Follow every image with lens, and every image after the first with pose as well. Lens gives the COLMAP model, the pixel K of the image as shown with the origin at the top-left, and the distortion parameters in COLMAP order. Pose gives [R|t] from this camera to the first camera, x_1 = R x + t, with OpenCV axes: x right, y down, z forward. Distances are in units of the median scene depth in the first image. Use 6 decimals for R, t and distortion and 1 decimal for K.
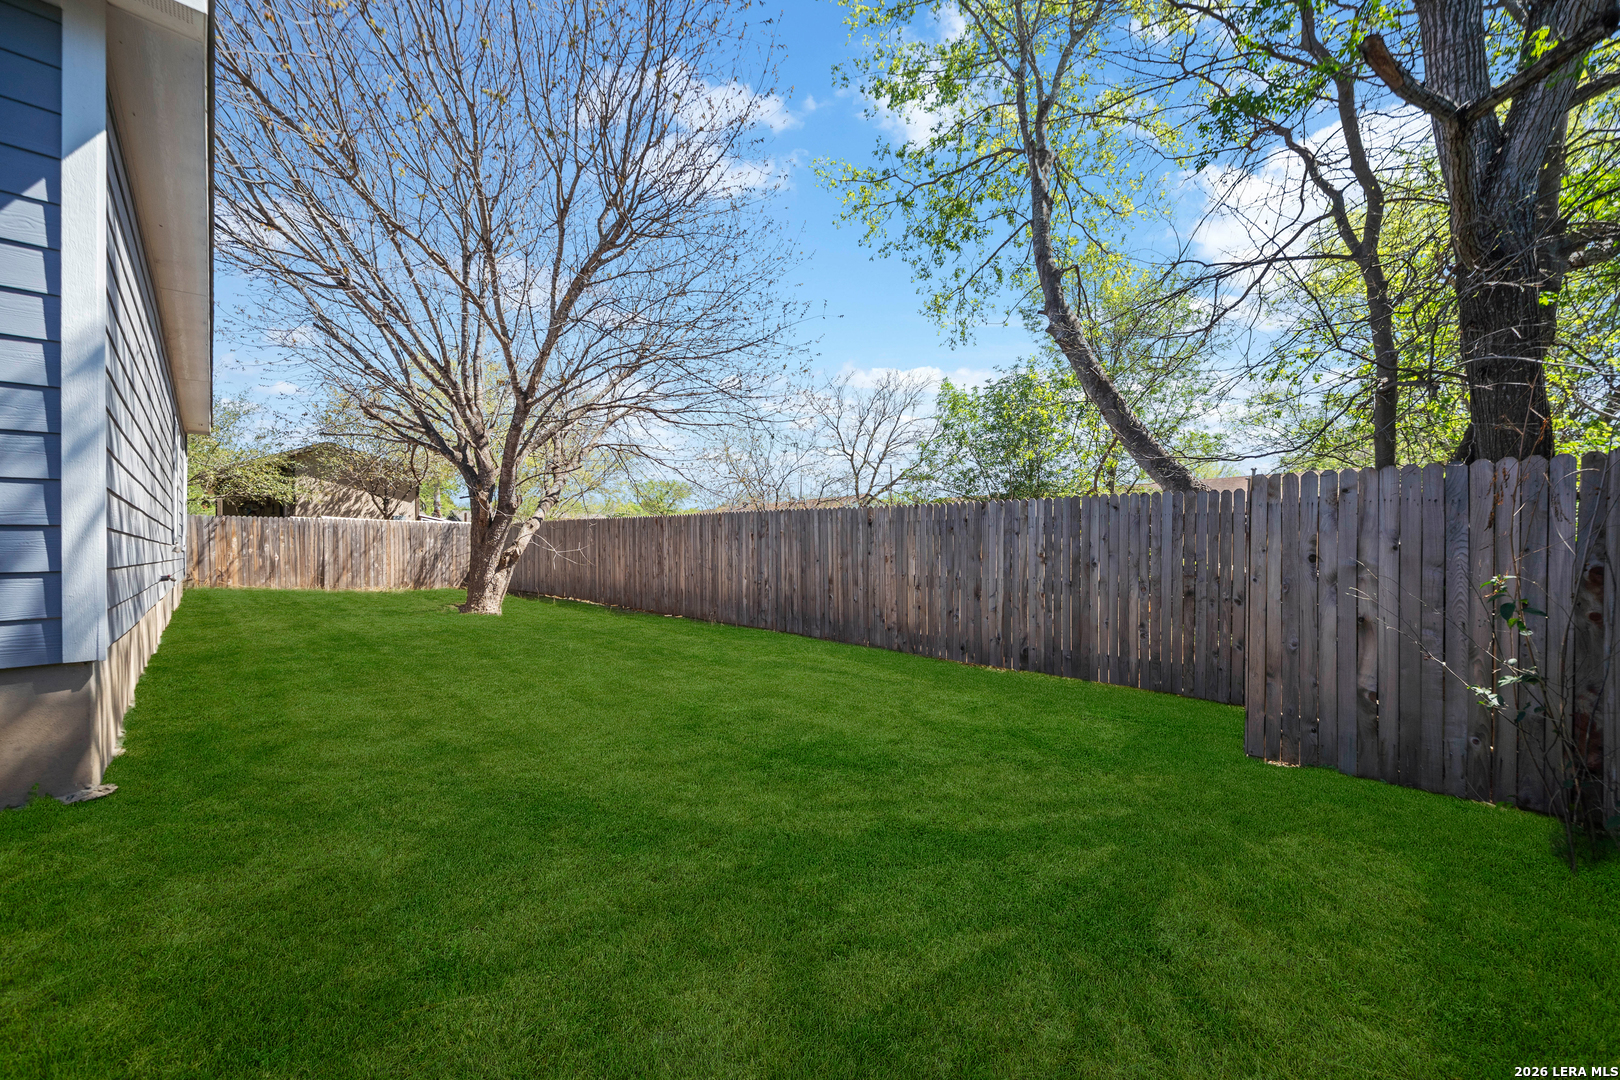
lens RADIAL K [[576.5, 0, 810.0], [0, 576.5, 540.0], [0, 0, 1]] dist [0.000199, 0.000185]
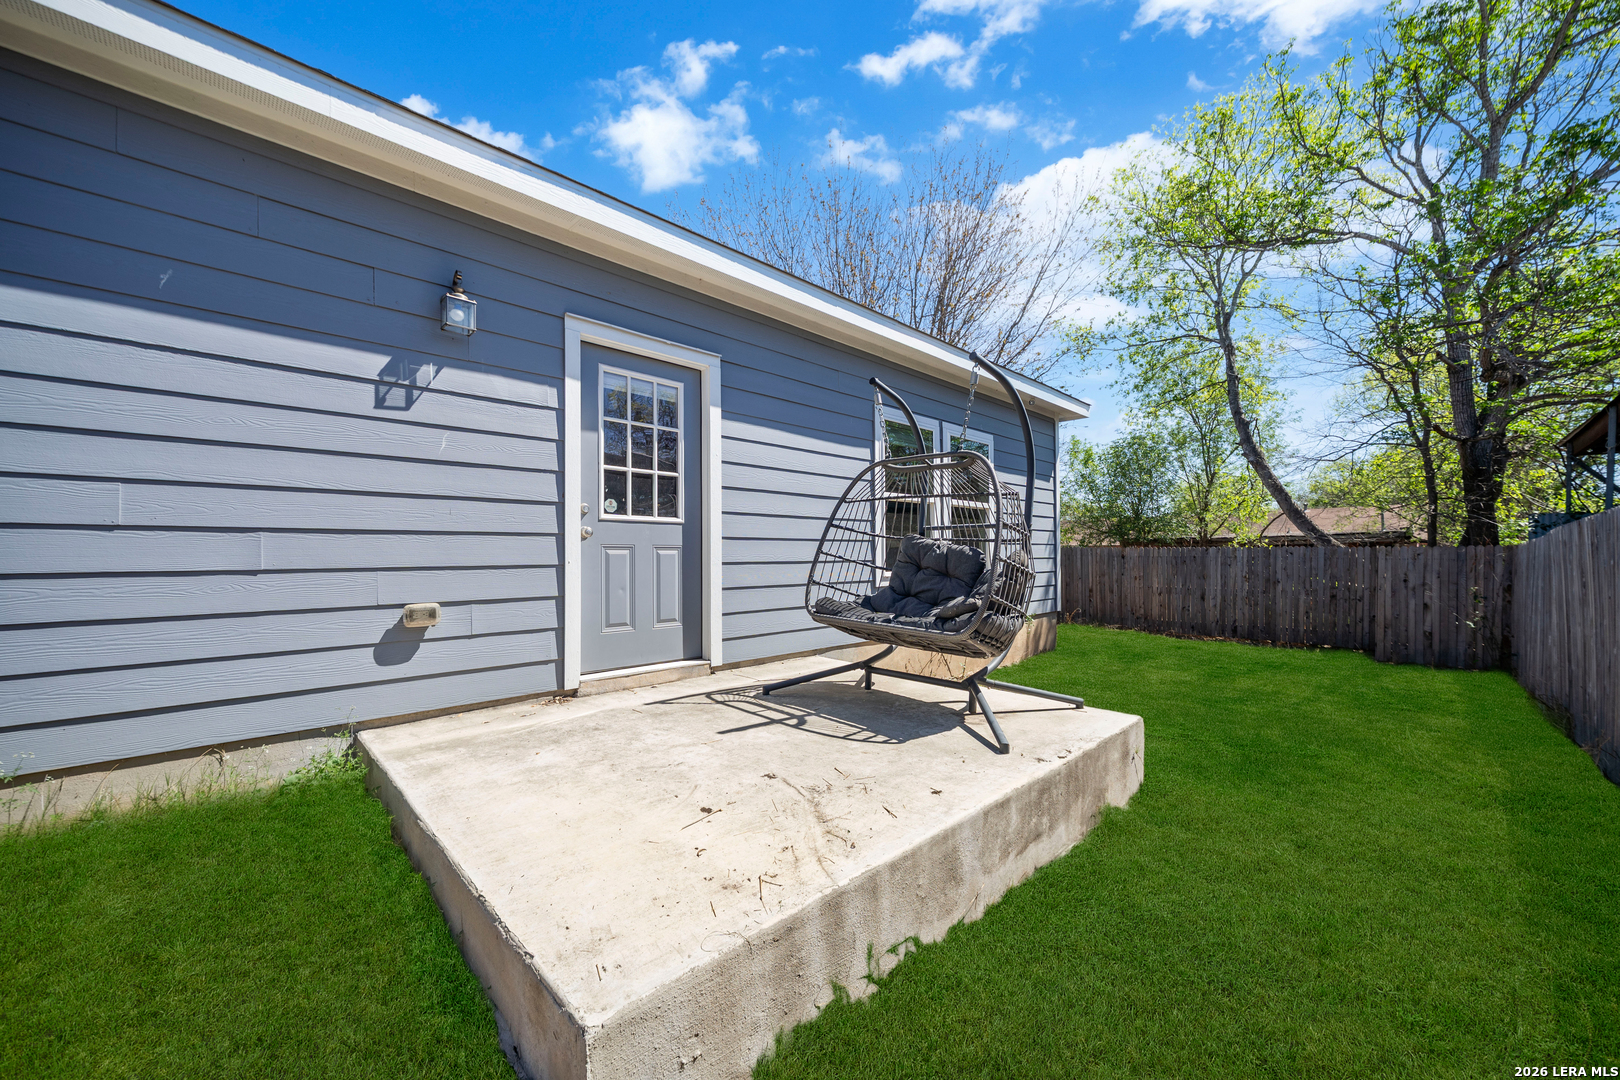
lens RADIAL K [[627.5, 0, 812.3], [0, 627.5, 547.6], [0, 0, 1]] dist [0.028731, -0.000079]
pose [[0.999914, 0.012622, -0.003666, -1.063753], [-0.012661, 0.999863, -0.010644, -0.030264], [0.003531, 0.010690, 0.999937, -1.132340]]
